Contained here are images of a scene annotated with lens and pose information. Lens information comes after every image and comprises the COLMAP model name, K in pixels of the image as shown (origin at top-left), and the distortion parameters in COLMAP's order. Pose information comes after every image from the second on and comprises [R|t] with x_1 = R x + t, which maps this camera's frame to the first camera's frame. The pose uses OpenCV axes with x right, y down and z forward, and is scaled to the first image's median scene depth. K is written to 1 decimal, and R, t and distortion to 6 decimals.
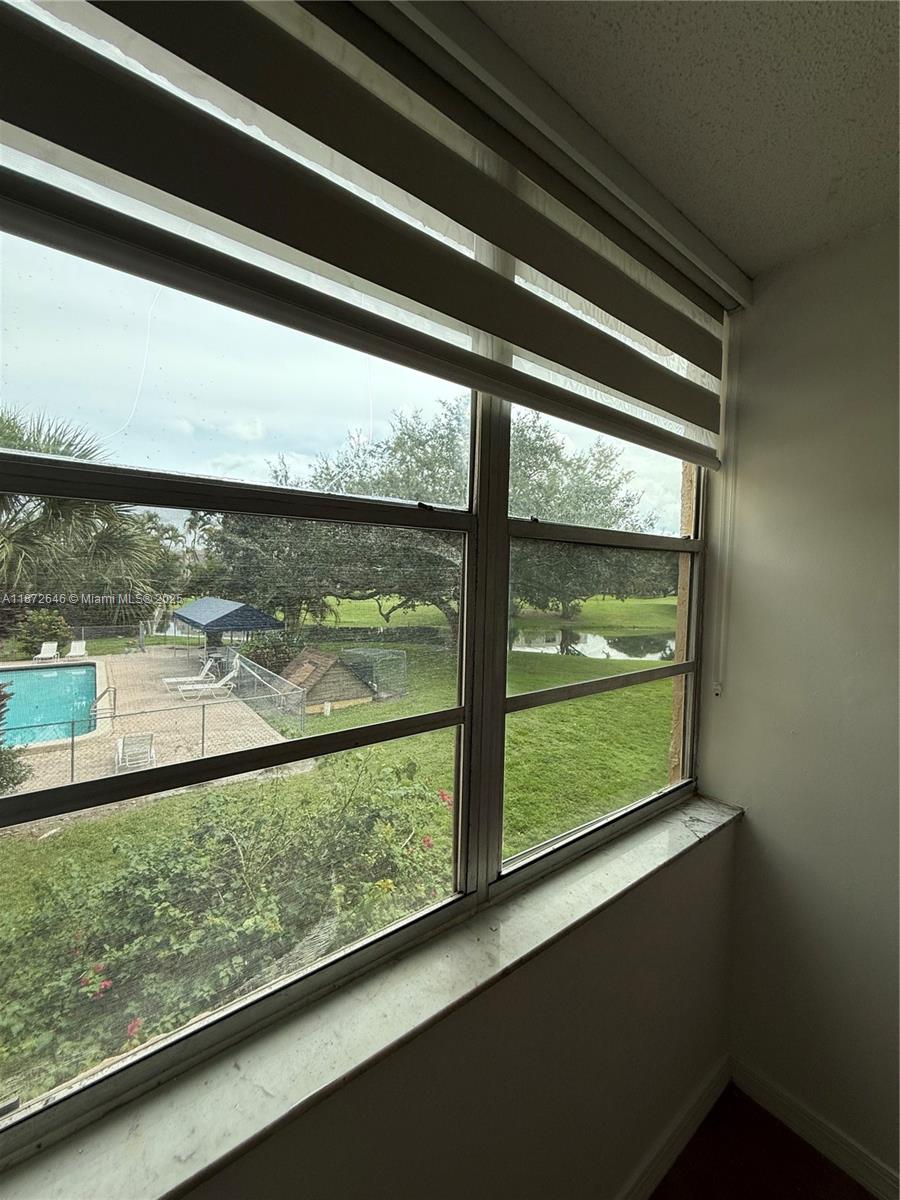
lens RADIAL K [[480.5, 0, 450.8], [0, 480.5, 599.5], [0, 0, 1]] dist [0.001277, 0.000548]
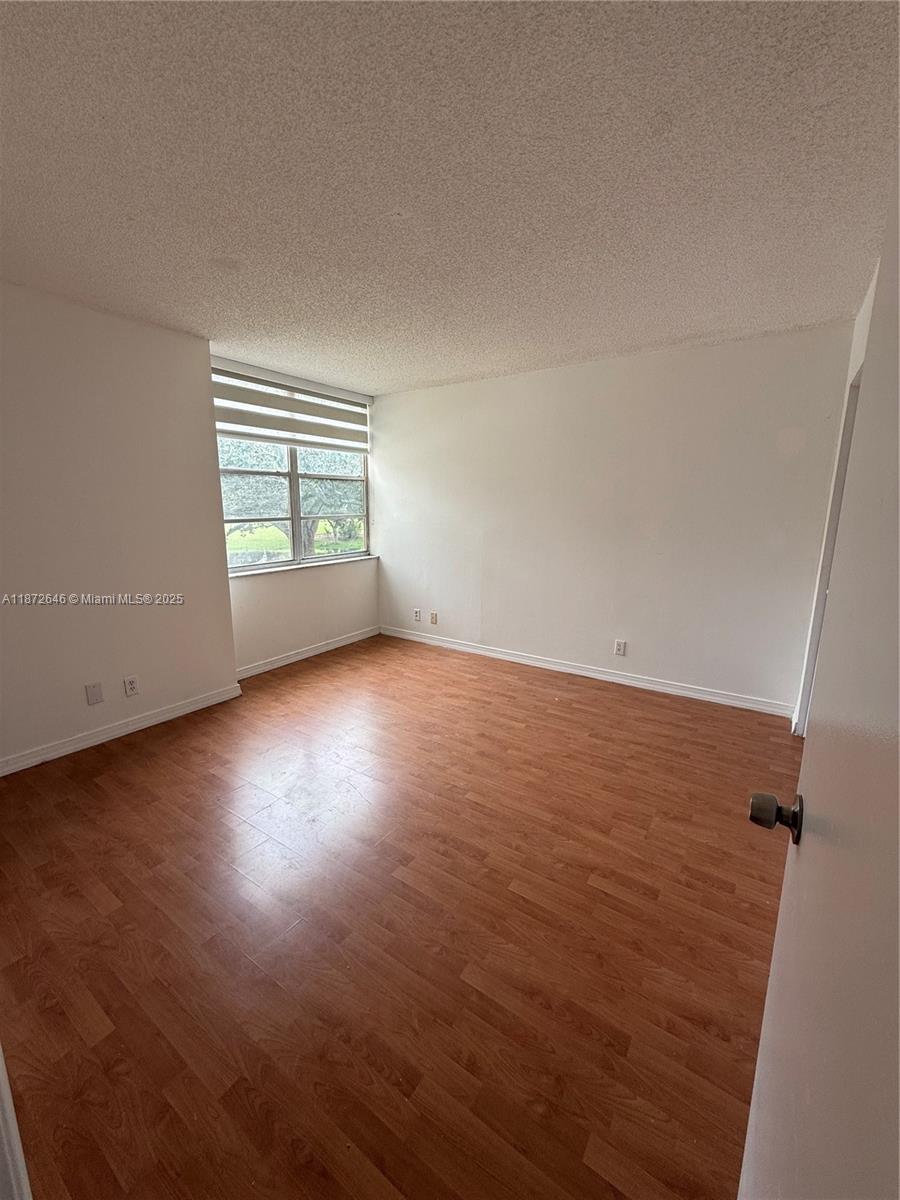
lens RADIAL K [[480.5, 0, 451.0], [0, 480.5, 595.7], [0, 0, 1]] dist [0.001277, 0.000548]
pose [[0.949841, -0.072407, 0.304235, 0.028416], [0.022440, 0.986100, 0.164632, 0.262156], [-0.311927, -0.149547, 0.938263, -3.952526]]
